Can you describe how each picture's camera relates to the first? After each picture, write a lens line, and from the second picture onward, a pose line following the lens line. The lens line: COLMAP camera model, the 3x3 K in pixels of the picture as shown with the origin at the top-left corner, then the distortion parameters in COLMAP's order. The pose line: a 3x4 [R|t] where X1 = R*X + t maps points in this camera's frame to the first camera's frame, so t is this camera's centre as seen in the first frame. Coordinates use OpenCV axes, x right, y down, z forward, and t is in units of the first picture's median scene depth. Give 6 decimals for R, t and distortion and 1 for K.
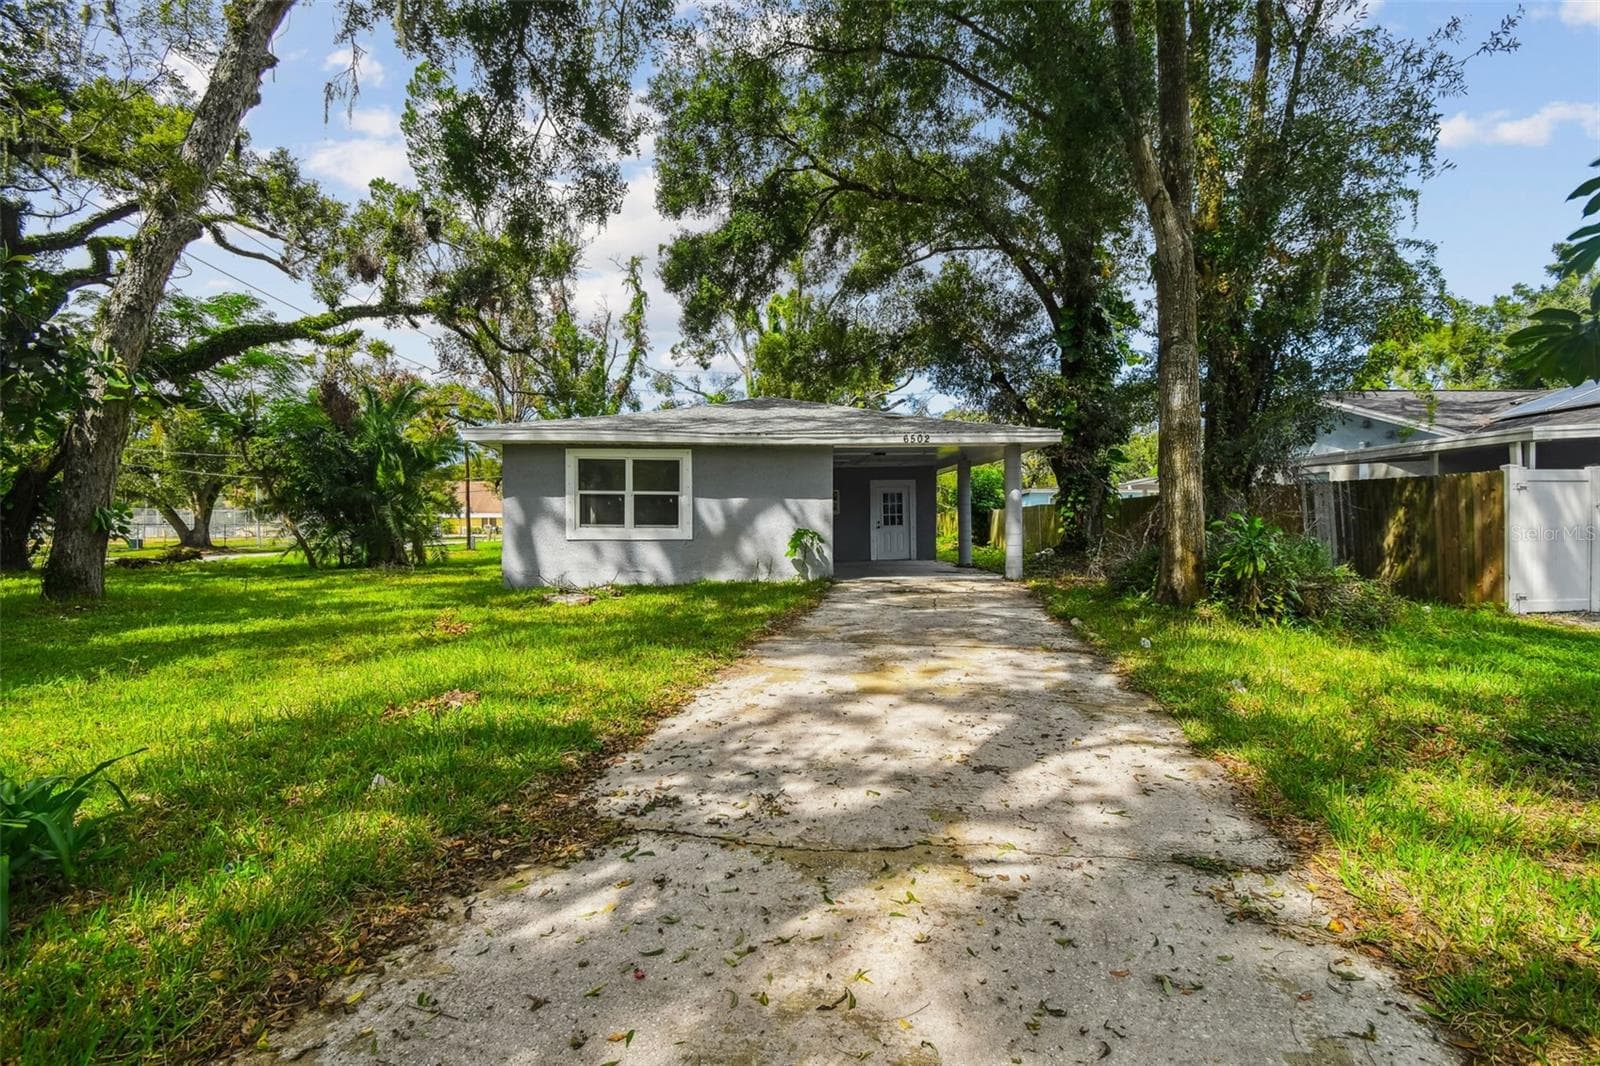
lens RADIAL K [[718.7, 0, 803.8], [0, 718.7, 541.8], [0, 0, 1]] dist [0.026002, -0.034068]
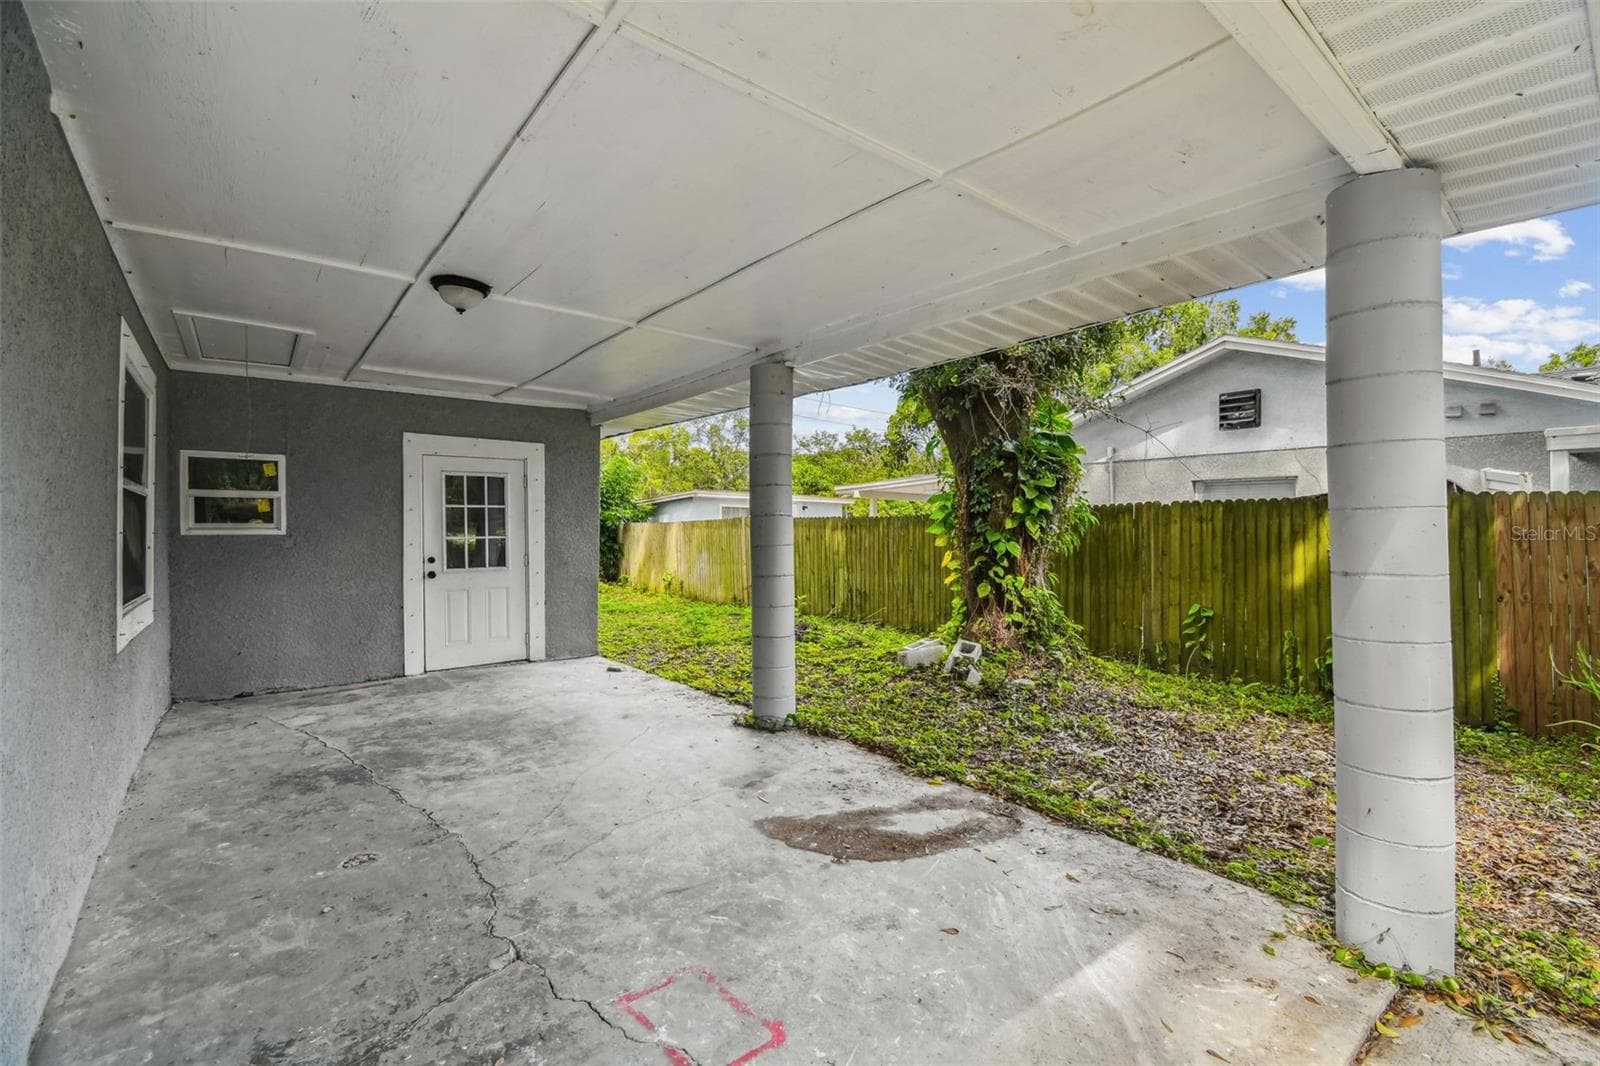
lens RADIAL K [[708.4, 0, 800.4], [0, 708.4, 522.4], [0, 0, 1]] dist [0.000051, -0.015114]
pose [[0.814807, 0.018399, 0.579441, 0.062622], [0.004923, 0.999241, -0.038650, -0.037505], [-0.579712, 0.034345, 0.814097, 0.755249]]
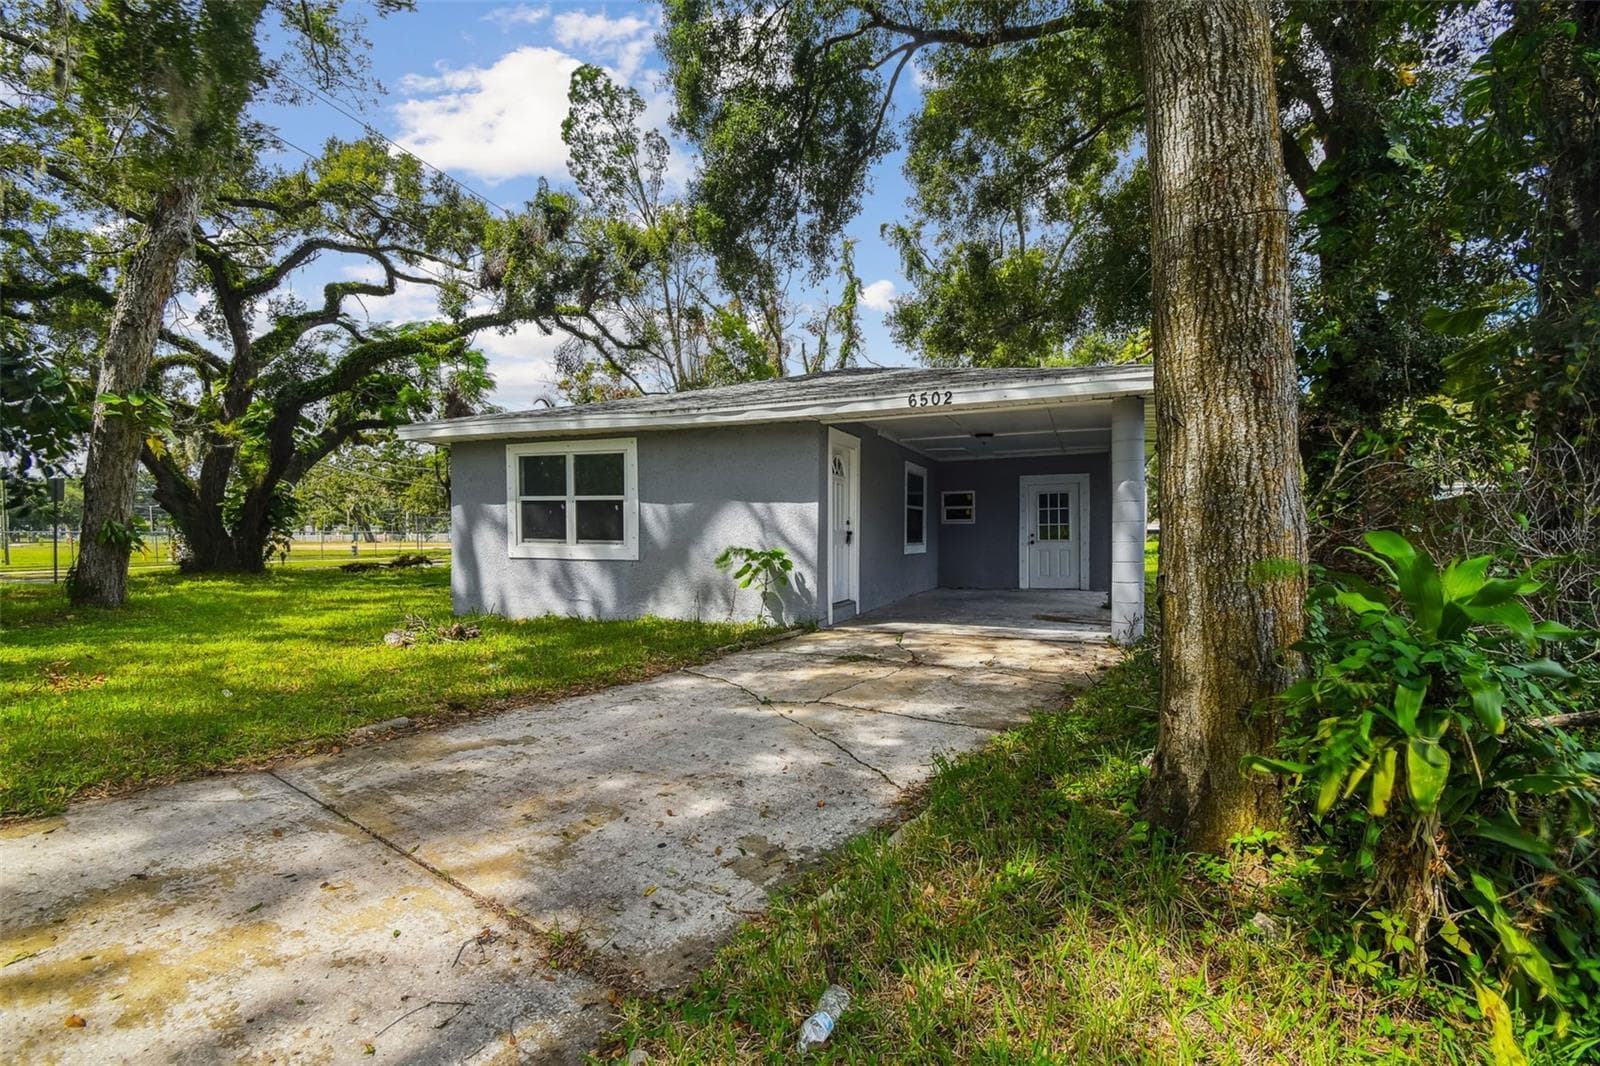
lens RADIAL K [[716.5, 0, 803.2], [0, 716.5, 570.5], [0, 0, 1]] dist [0.004195, 0.000298]
pose [[0.905094, 0.025777, -0.424429, 0.241028], [-0.013361, 0.999392, 0.032204, -0.014522], [0.425001, -0.023476, 0.904888, 0.315376]]
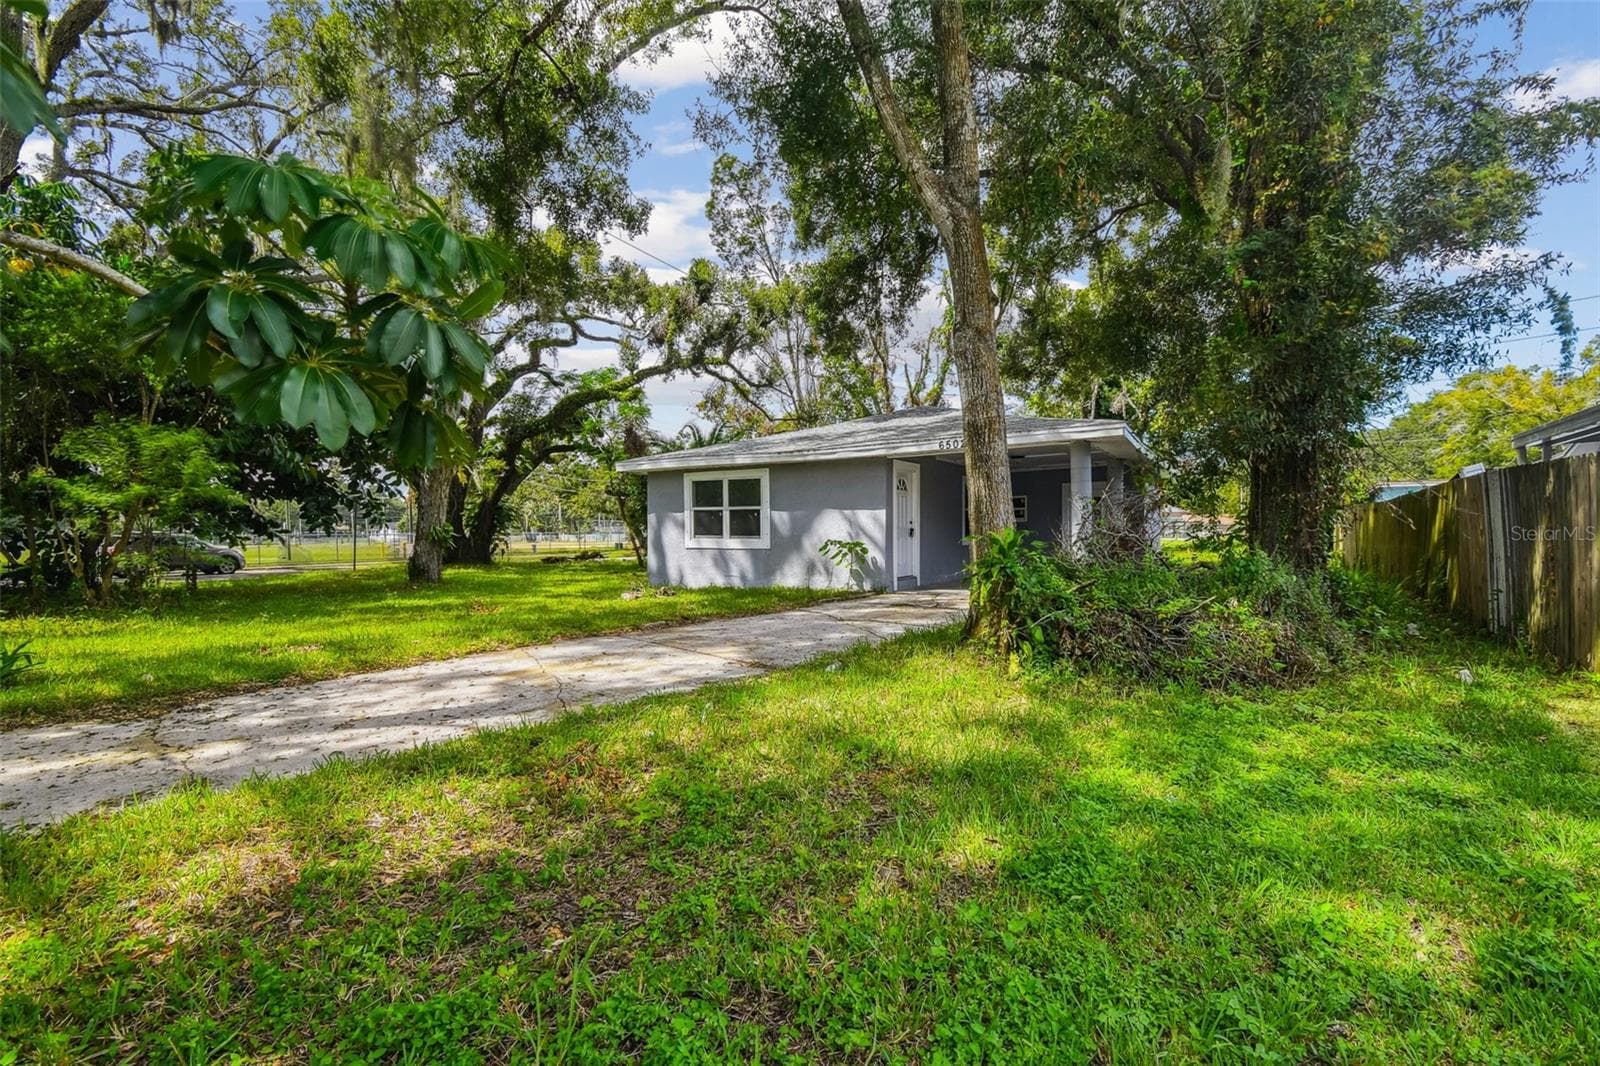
lens RADIAL K [[716.5, 0, 803.2], [0, 716.5, 570.5], [0, 0, 1]] dist [0.004195, 0.000298]
pose [[0.822164, 0.026993, -0.568611, 0.404803], [-0.008210, 0.999333, 0.035570, -0.007557], [0.569192, -0.024576, 0.821837, 0.088135]]
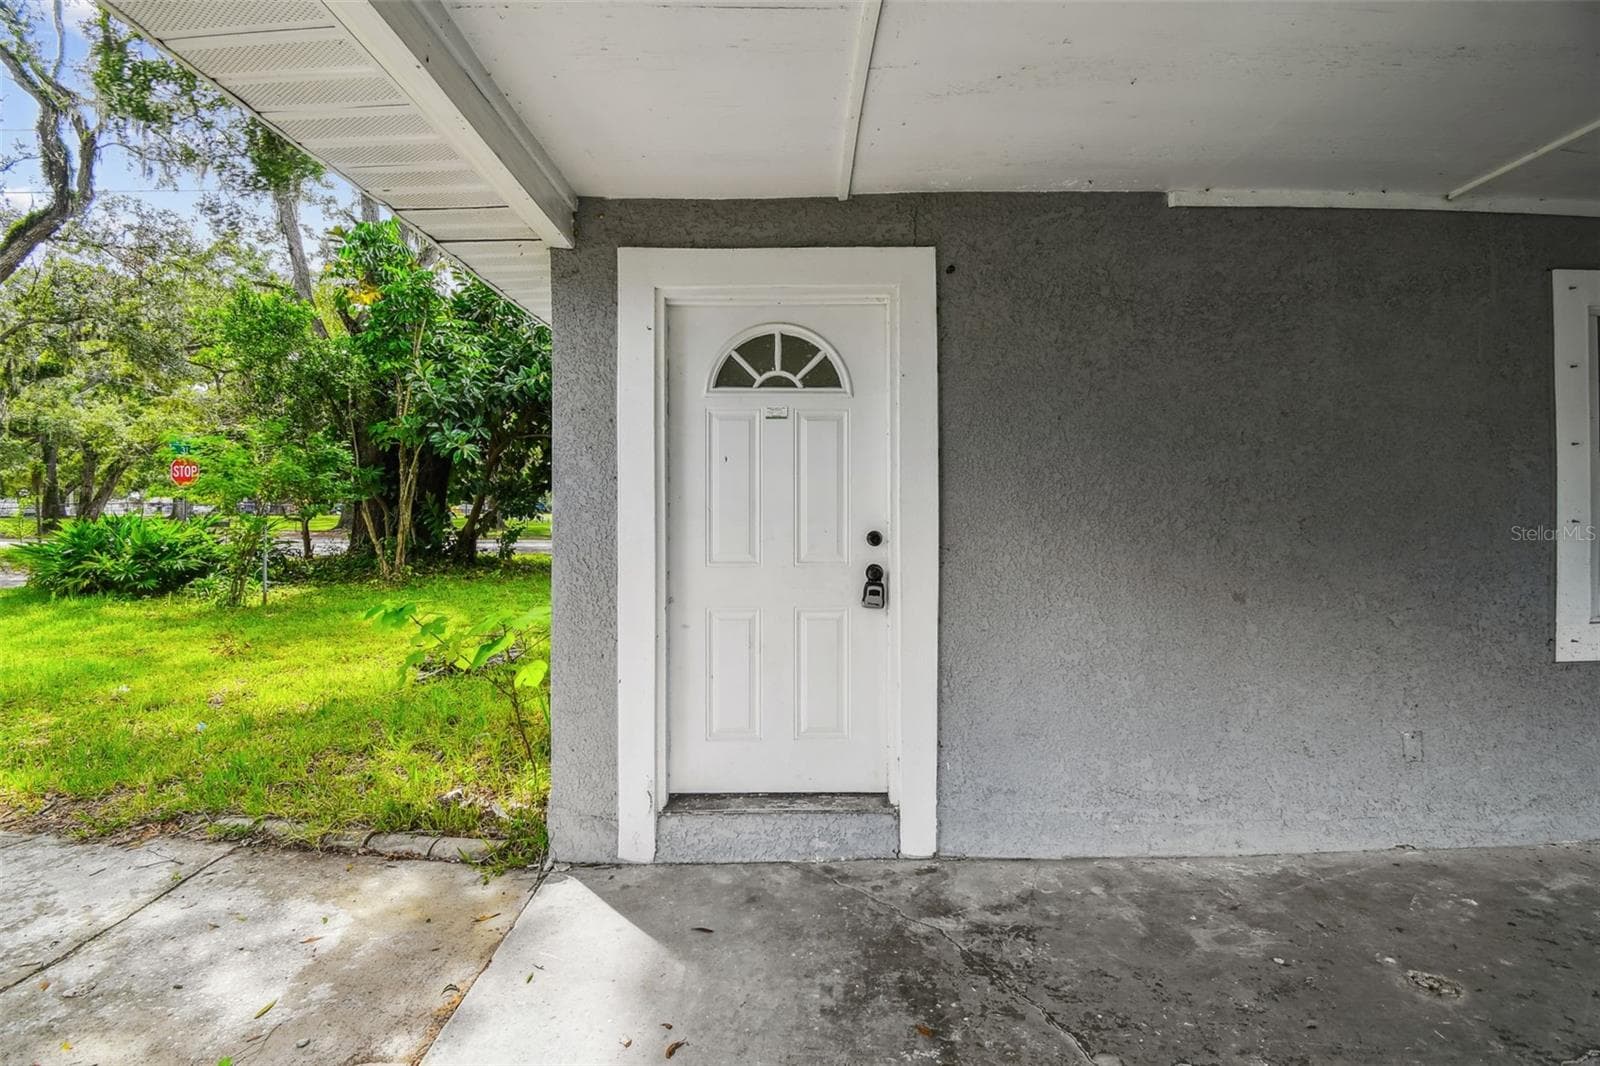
lens RADIAL K [[695.9, 0, 798.4], [0, 695.9, 511.0], [0, 0, 1]] dist [0.012741, -0.016496]
pose [[-0.034651, -0.000143, -0.999399, 0.192928], [-0.022990, 0.999735, 0.000654, -0.041231], [0.999135, 0.022999, -0.034645, 0.848965]]
